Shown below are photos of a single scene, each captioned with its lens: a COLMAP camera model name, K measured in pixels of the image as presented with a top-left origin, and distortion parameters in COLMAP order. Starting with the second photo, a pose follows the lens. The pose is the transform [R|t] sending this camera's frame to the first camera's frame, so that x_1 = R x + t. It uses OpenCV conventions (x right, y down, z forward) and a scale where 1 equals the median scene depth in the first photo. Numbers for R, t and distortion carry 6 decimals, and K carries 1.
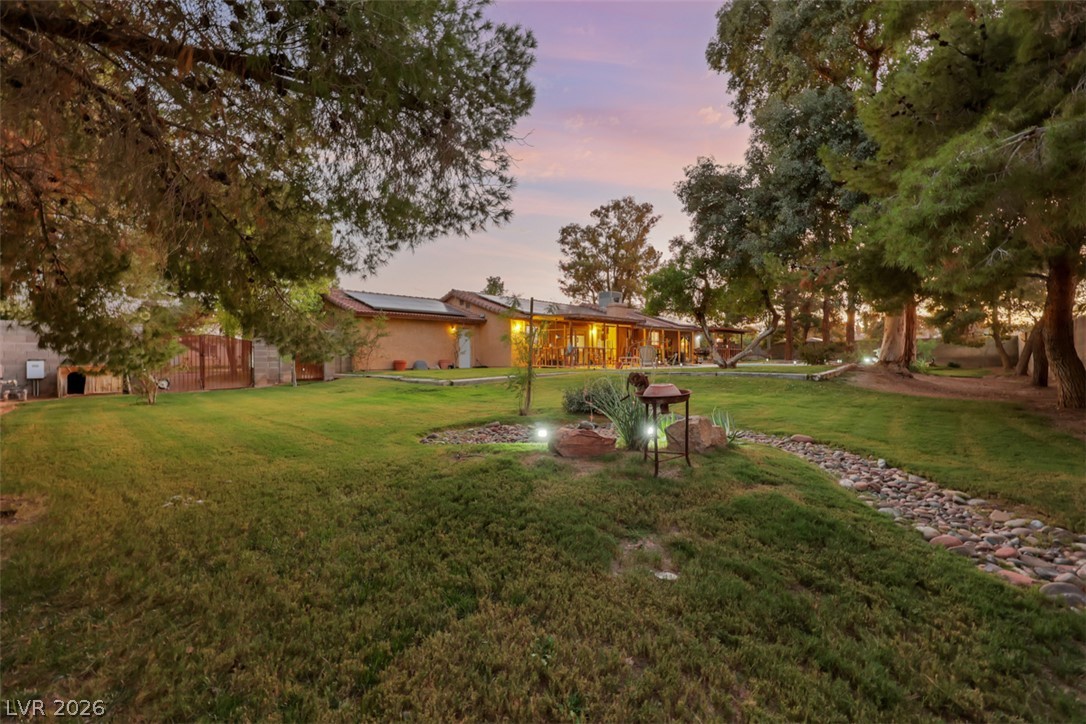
lens RADIAL K [[444.5, 0, 546.9], [0, 444.5, 357.9], [0, 0, 1]] dist [-0.004564, -0.000109]
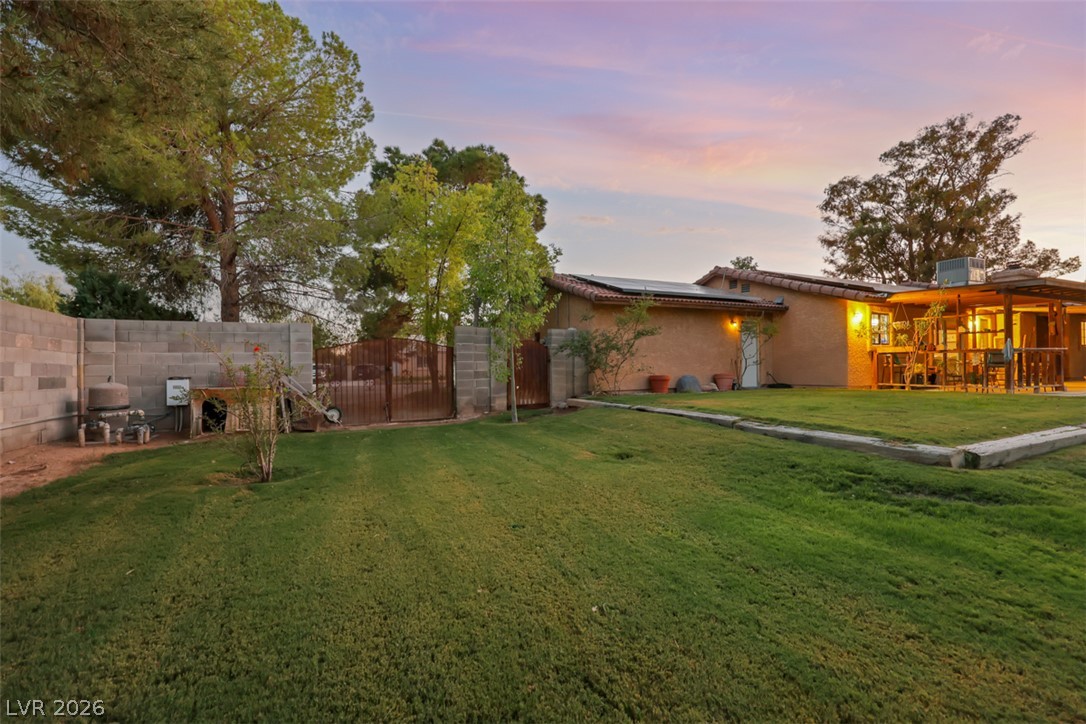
lens RADIAL K [[444.5, 0, 547.1], [0, 444.5, 361.7], [0, 0, 1]] dist [-0.004564, -0.000109]
pose [[0.921143, -0.007428, -0.389154, -0.203714], [0.002760, 0.999917, -0.012554, -0.005596], [0.389215, 0.010490, 0.921087, 0.324083]]
